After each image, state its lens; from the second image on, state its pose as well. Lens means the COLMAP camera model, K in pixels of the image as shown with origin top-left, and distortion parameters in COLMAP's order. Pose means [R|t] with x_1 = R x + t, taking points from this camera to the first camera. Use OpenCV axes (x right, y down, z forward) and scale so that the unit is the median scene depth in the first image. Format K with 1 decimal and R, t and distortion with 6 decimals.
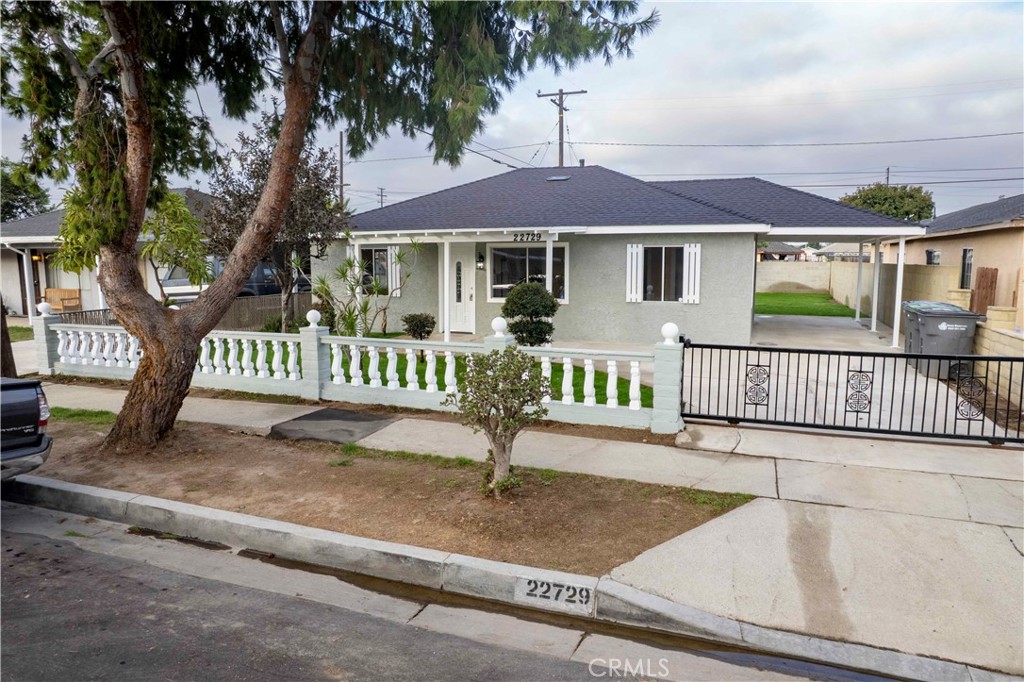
lens RADIAL K [[652.5, 0, 514.8], [0, 652.5, 339.4], [0, 0, 1]] dist [-0.069960, 0.056268]
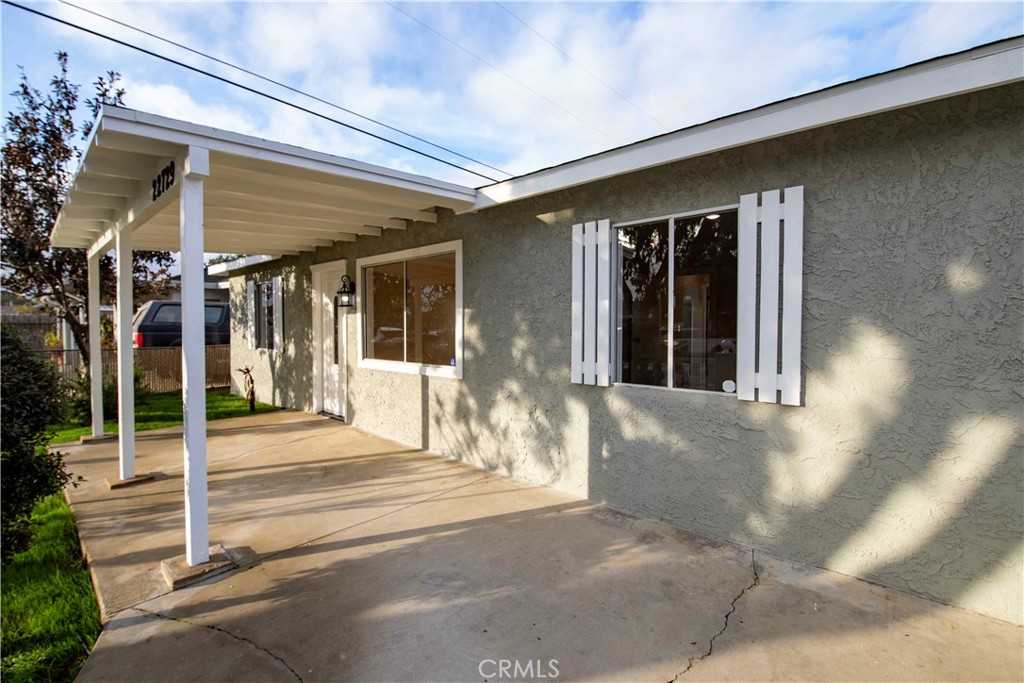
lens RADIAL K [[449.2, 0, 506.4], [0, 449.2, 334.6], [0, 0, 1]] dist [-0.004411, -0.007513]
pose [[0.930336, 0.009917, -0.366573, 0.418989], [-0.046609, 0.994725, -0.091380, -0.109207], [0.363733, 0.102099, 0.925891, 1.372583]]
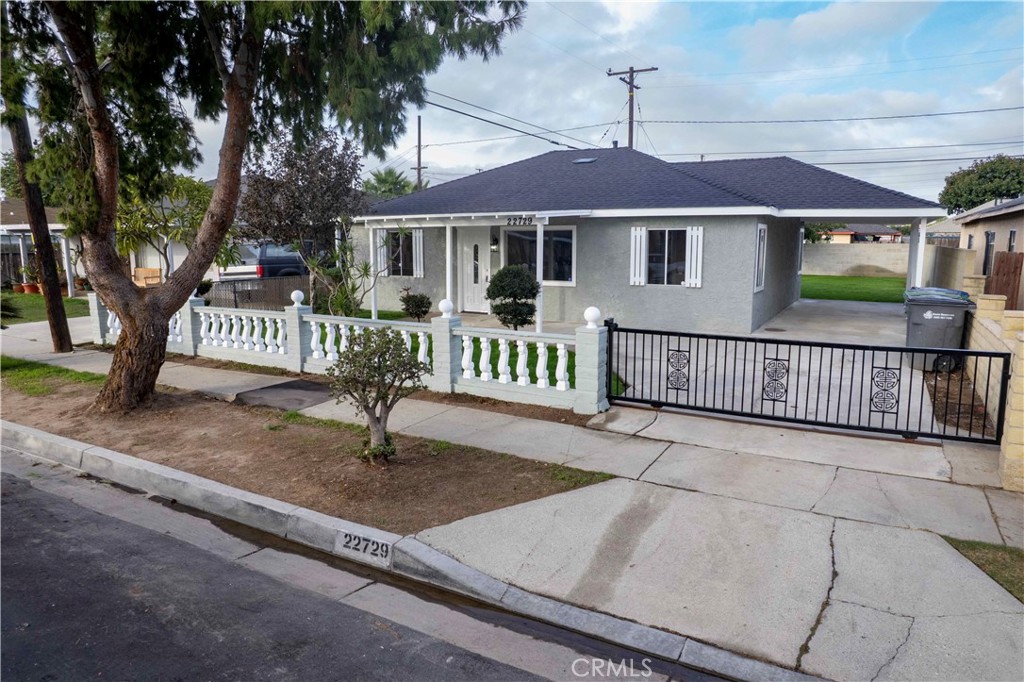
lens RADIAL K [[652.5, 0, 517.2], [0, 652.5, 338.4], [0, 0, 1]] dist [-0.069960, 0.056268]
pose [[0.988249, 0.022178, -0.151234, 0.279236], [-0.017743, 0.999374, 0.030616, -0.005274], [0.151818, -0.027573, 0.988024, -0.035646]]
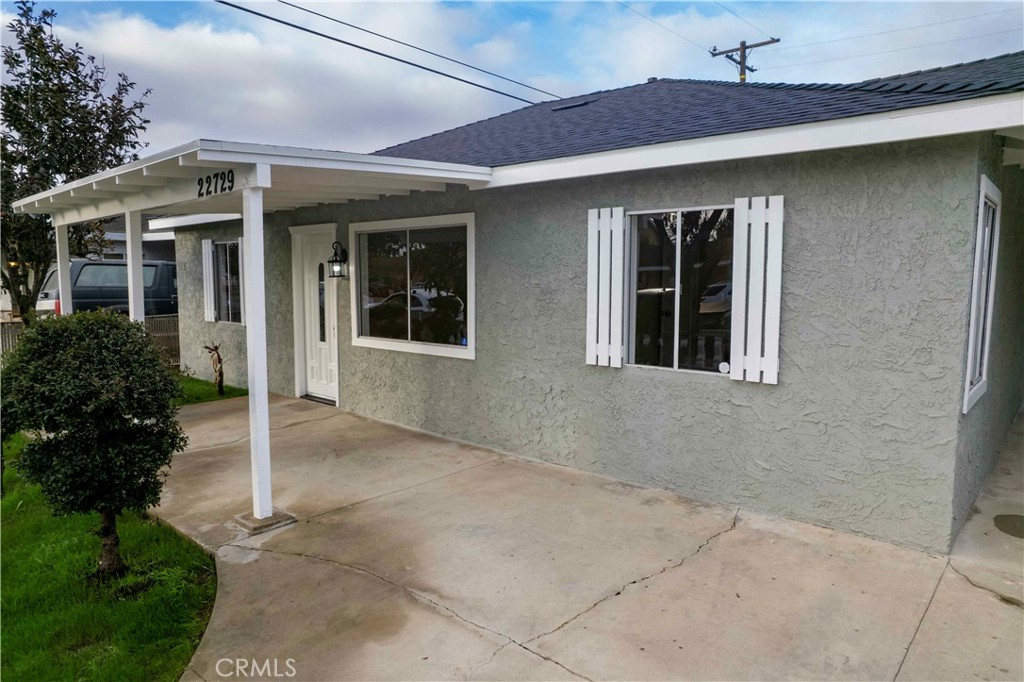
lens RADIAL K [[652.5, 0, 518.1], [0, 652.5, 339.6], [0, 0, 1]] dist [-0.069960, 0.056268]
pose [[0.936386, 0.037808, -0.348930, 0.484153], [-0.046444, 0.998786, -0.016414, -0.116311], [0.347886, 0.031575, 0.937005, 1.159102]]
